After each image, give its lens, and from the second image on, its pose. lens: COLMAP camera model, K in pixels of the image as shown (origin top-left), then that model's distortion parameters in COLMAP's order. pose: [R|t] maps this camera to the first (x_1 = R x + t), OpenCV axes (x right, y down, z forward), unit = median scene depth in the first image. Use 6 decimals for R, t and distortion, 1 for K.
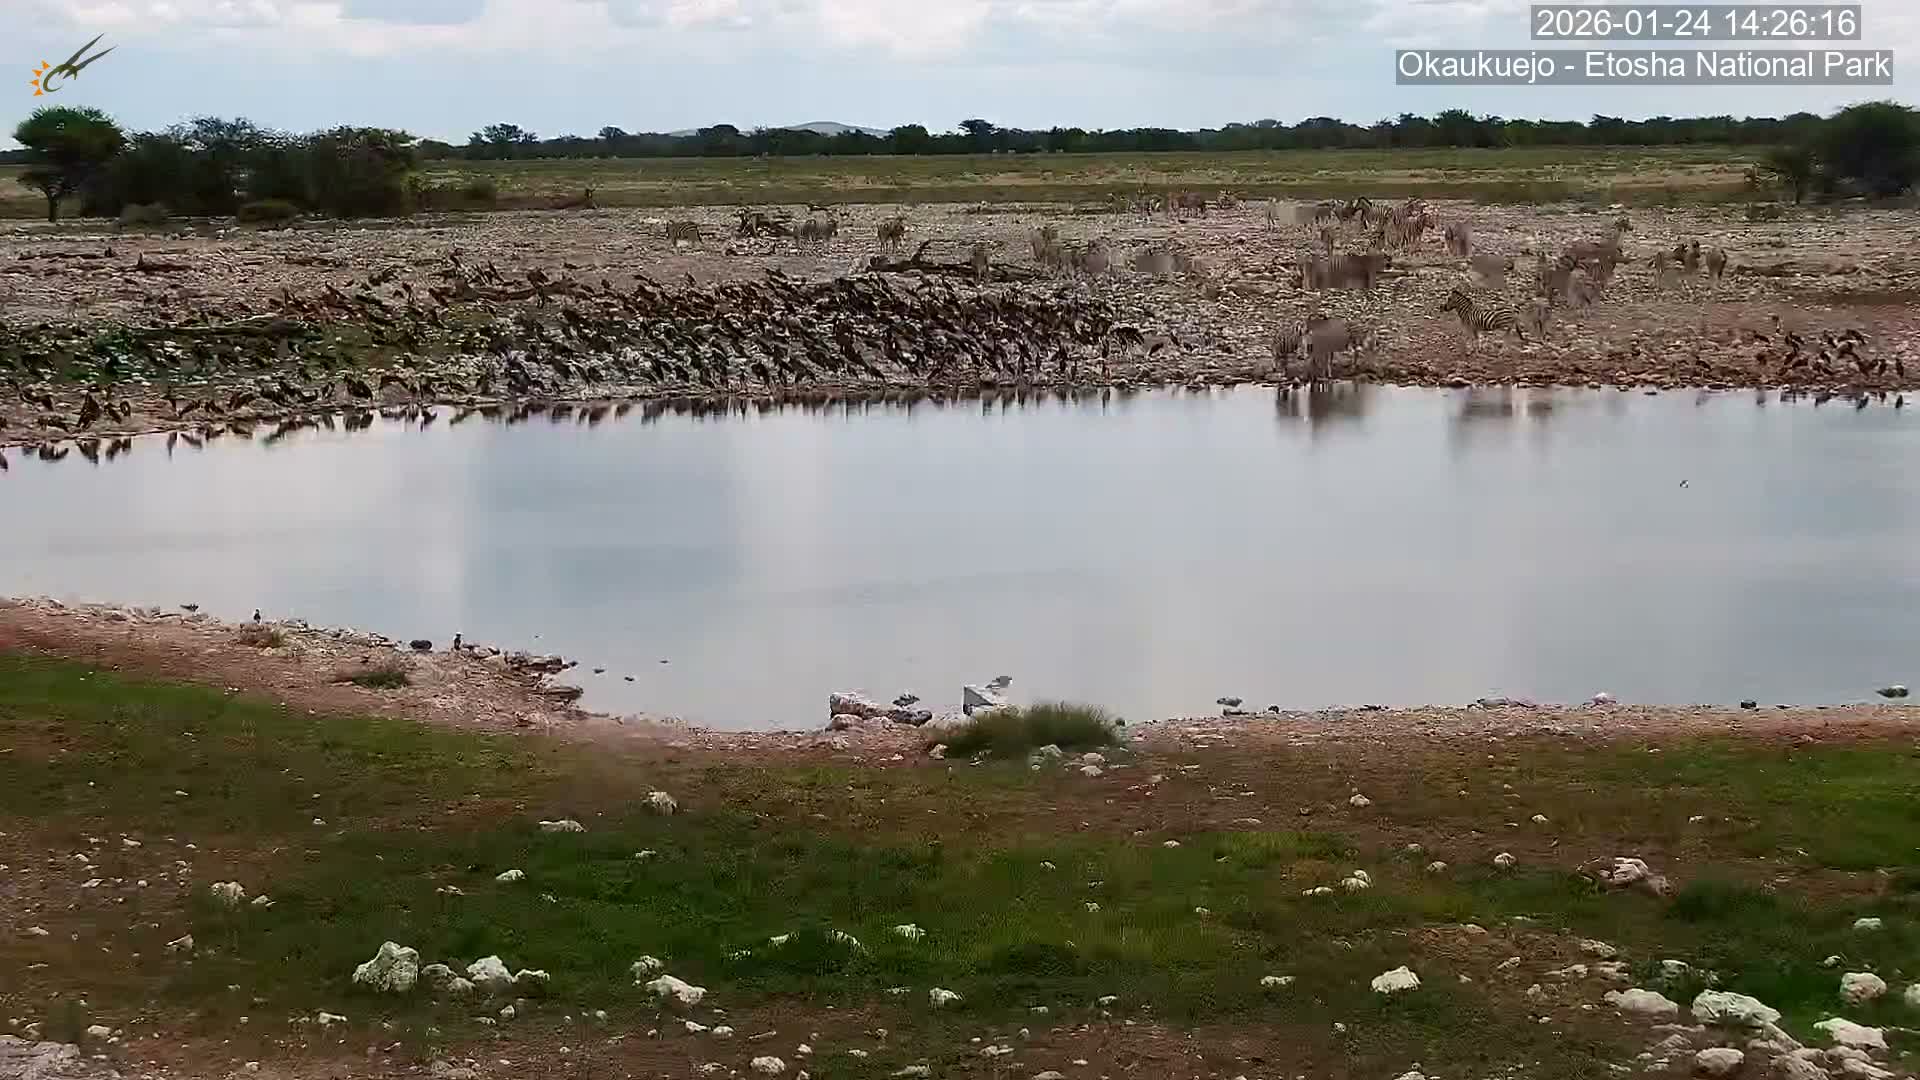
lens RADIAL K [[2201.3, 0, 877.9], [0, 2201.3, 545.2], [0, 0, 1]] dist [-0.182346, 0.000000]
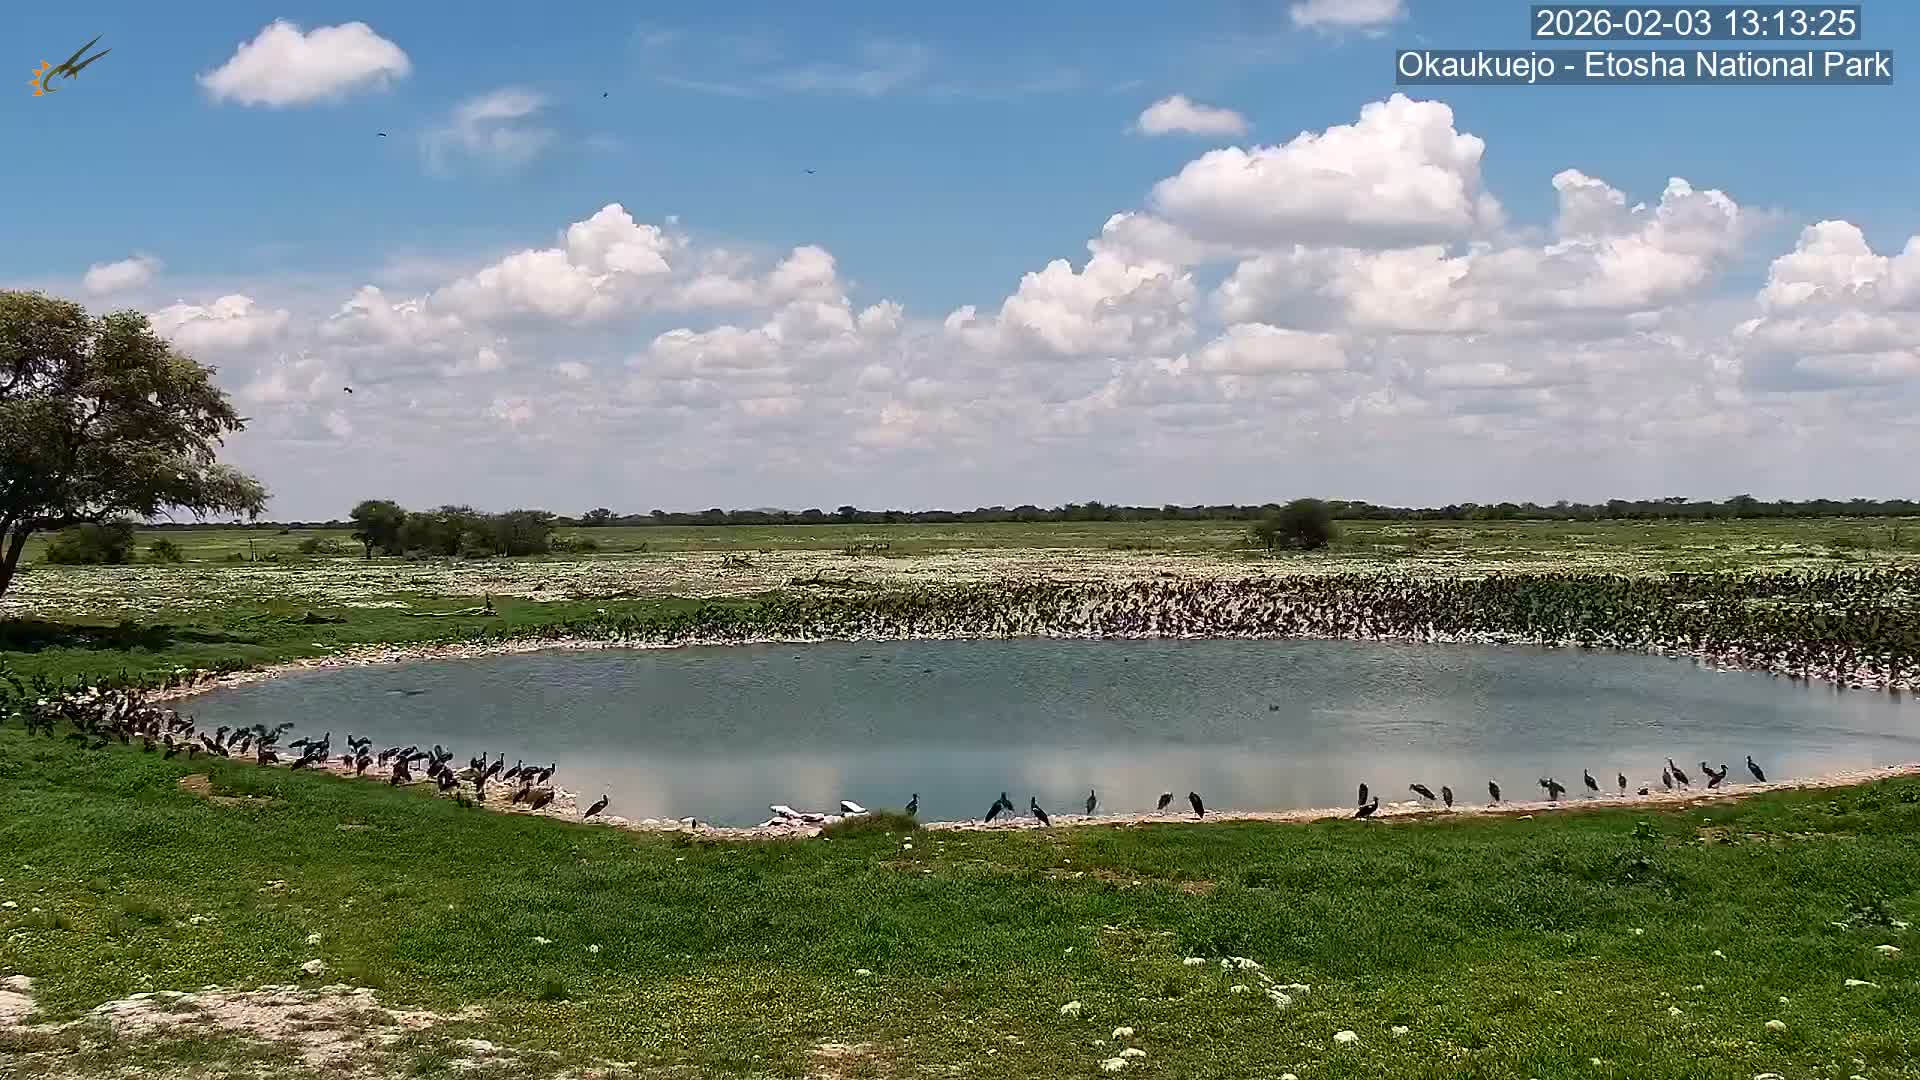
lens RADIAL K [[2201.3, 0, 932.9], [0, 2201.3, 538.5], [0, 0, 1]] dist [-0.182346, 0.000000]
pose [[0.997259, 0.002839, 0.073930, -0.023249], [0.003878, 0.995883, -0.090562, 0.009735], [-0.073883, 0.090600, 0.993143, -0.952475]]
